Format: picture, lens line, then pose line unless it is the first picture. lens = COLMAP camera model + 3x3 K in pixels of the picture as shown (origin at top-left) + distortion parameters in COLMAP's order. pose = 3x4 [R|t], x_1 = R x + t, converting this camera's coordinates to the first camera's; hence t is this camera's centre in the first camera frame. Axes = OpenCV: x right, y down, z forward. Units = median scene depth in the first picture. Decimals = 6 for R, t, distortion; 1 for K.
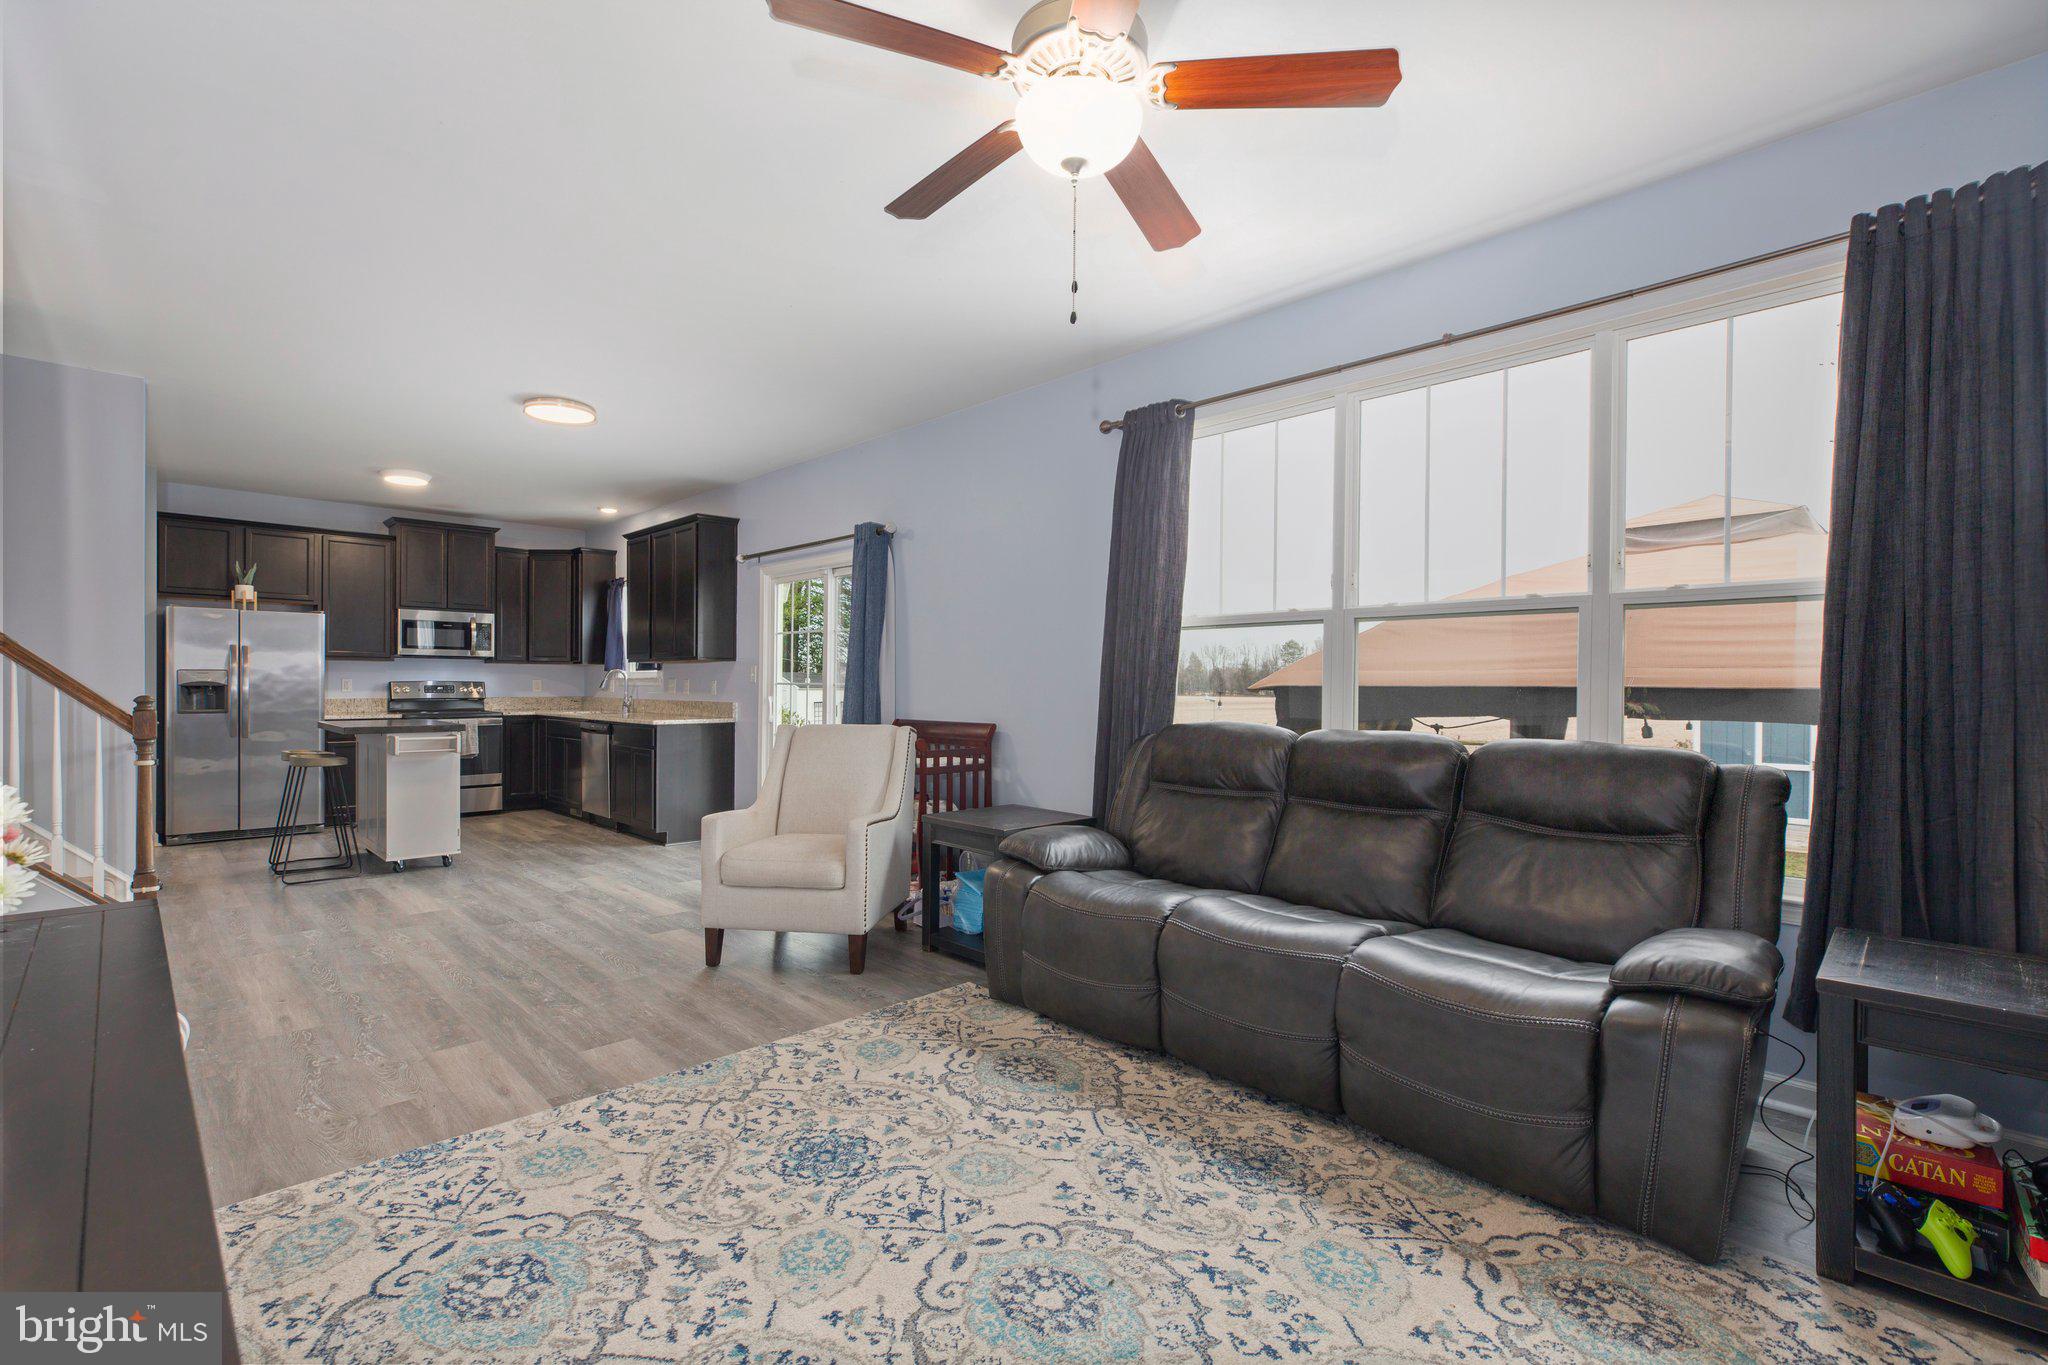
lens RADIAL K [[925.3, 0, 1024.0], [0, 925.3, 682.5], [0, 0, 1]] dist [0.004988, 0.000258]
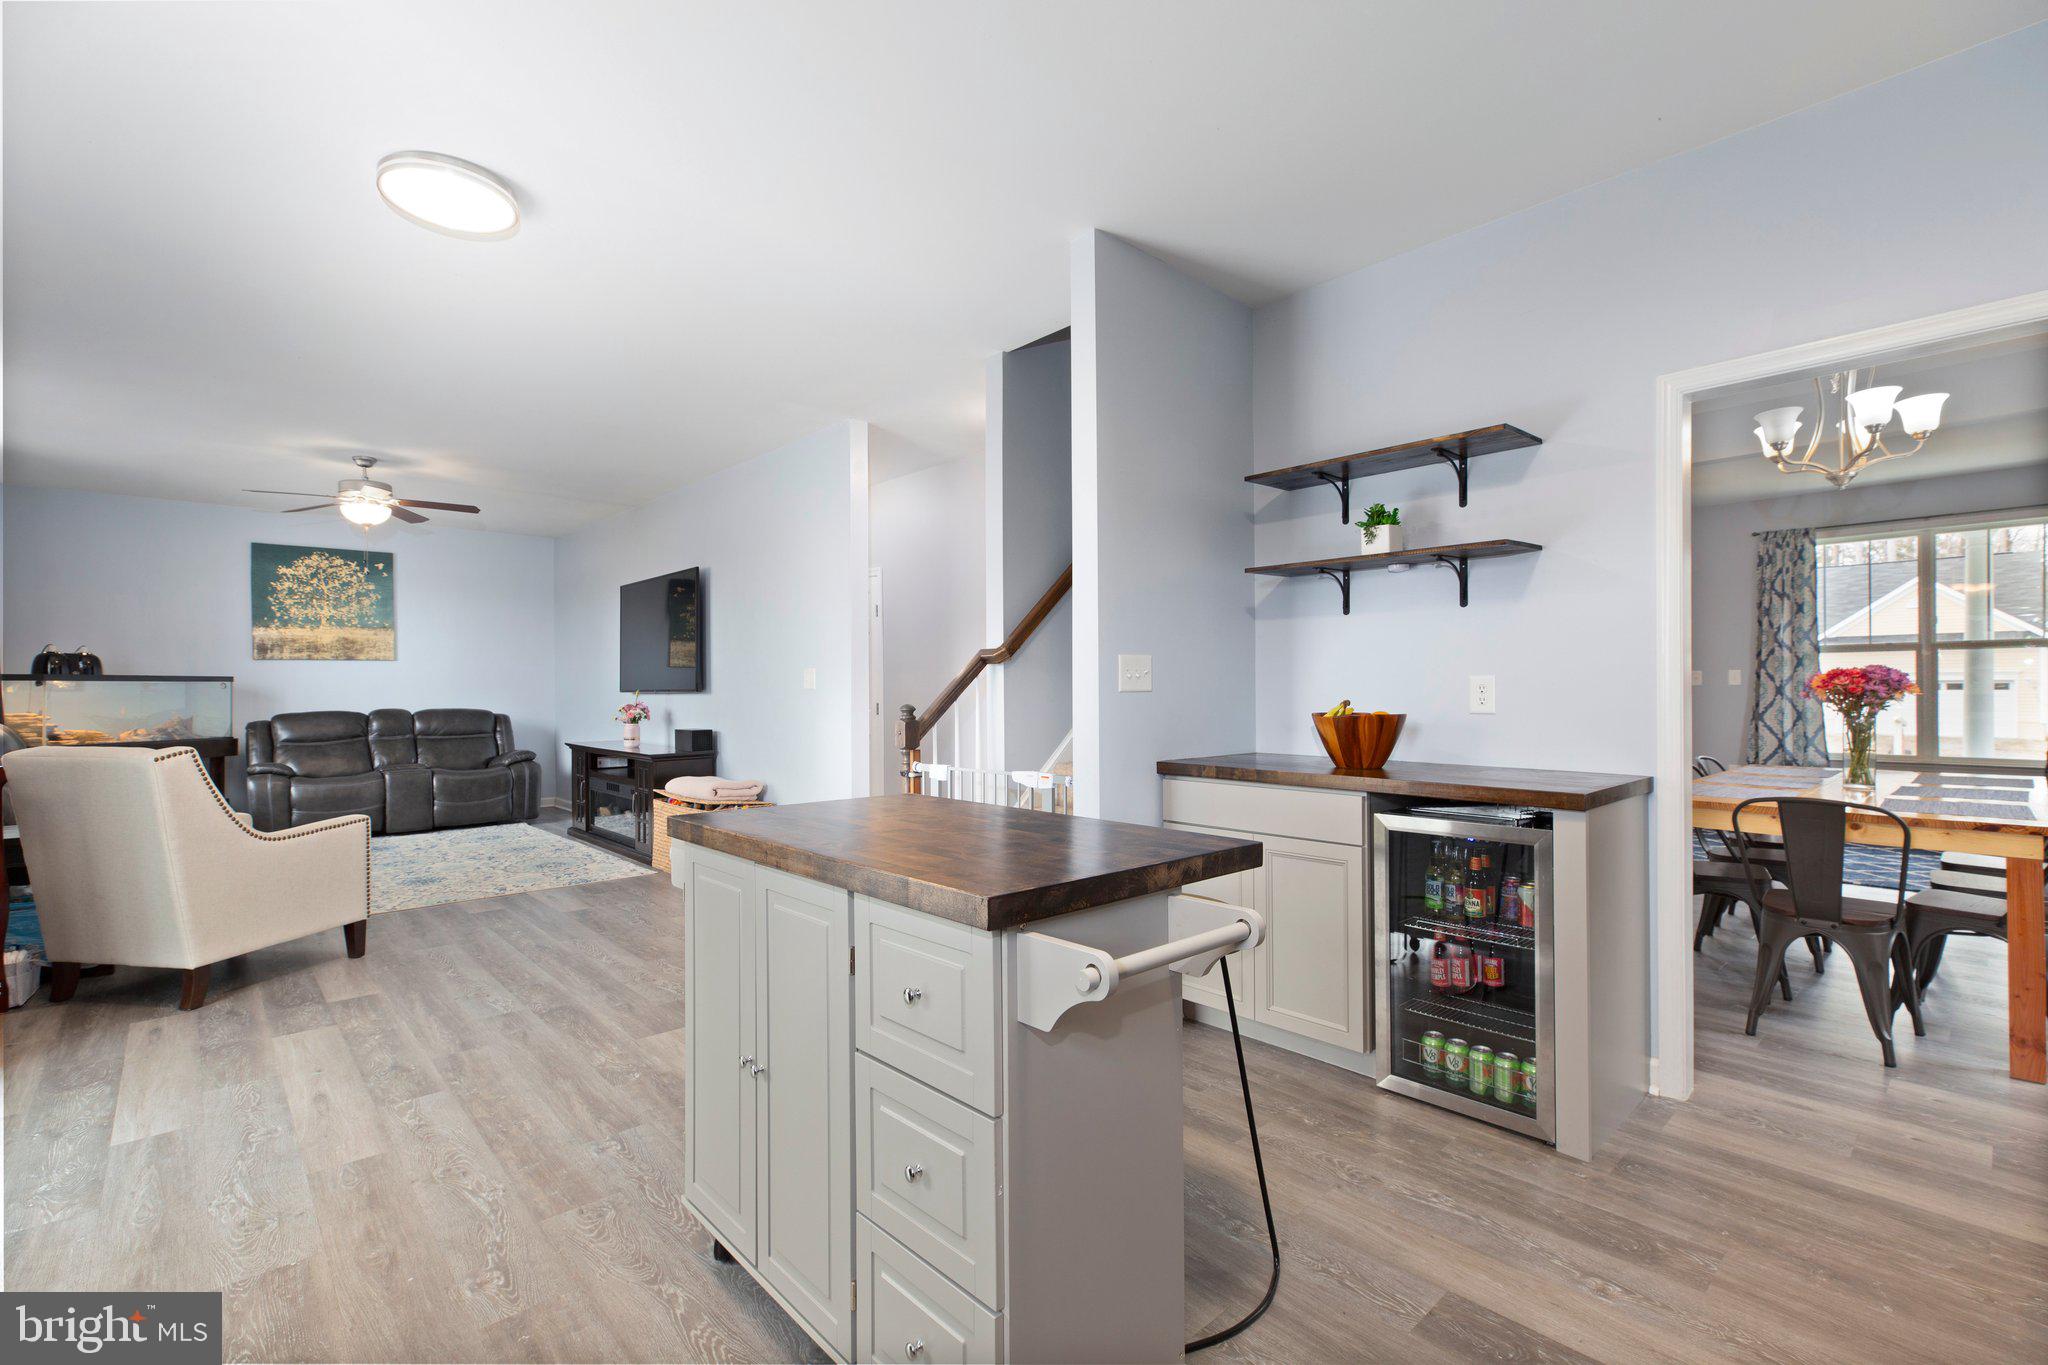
lens RADIAL K [[906.8, 0, 1023.6], [0, 906.8, 689.1], [0, 0, 1]] dist [0.003874, 0.000500]
pose [[-0.999615, -0.000633, 0.027757, -1.003457], [-0.000689, 0.999998, -0.001987, -0.000497], [-0.027756, -0.002006, -0.999613, 1.796073]]
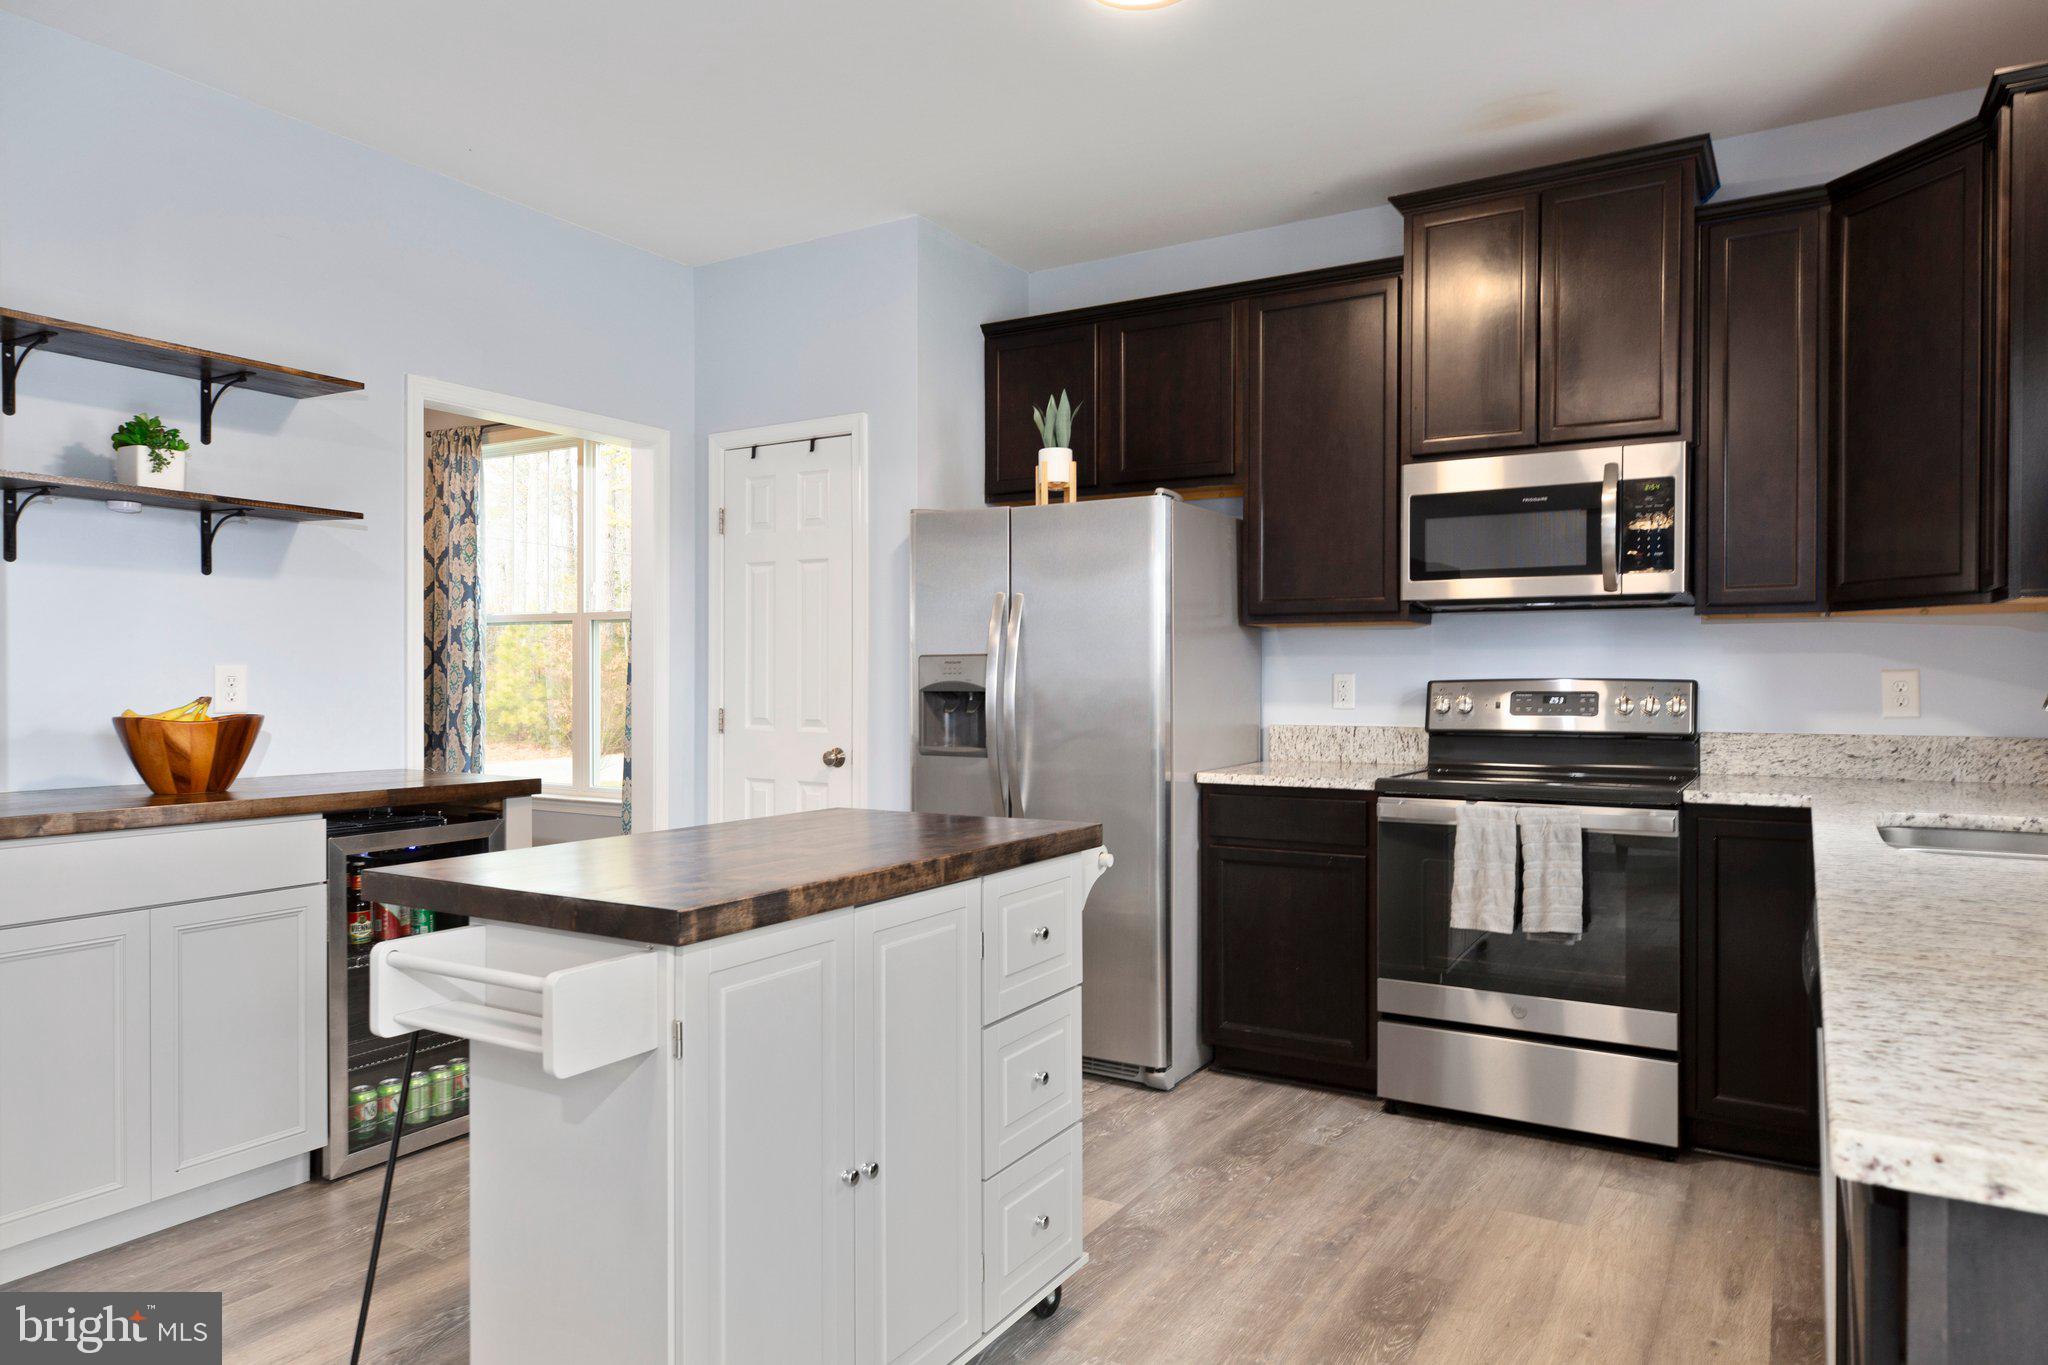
lens RADIAL K [[1283.2, 0, 1021.1], [0, 1283.2, 687.1], [0, 0, 1]] dist [0.006983, 0.000073]
pose [[0.246691, 0.000868, -0.969094, -0.462617], [0.002382, 0.999996, 0.001502, 0.000889], [0.969091, -0.002679, 0.246688, 1.363285]]
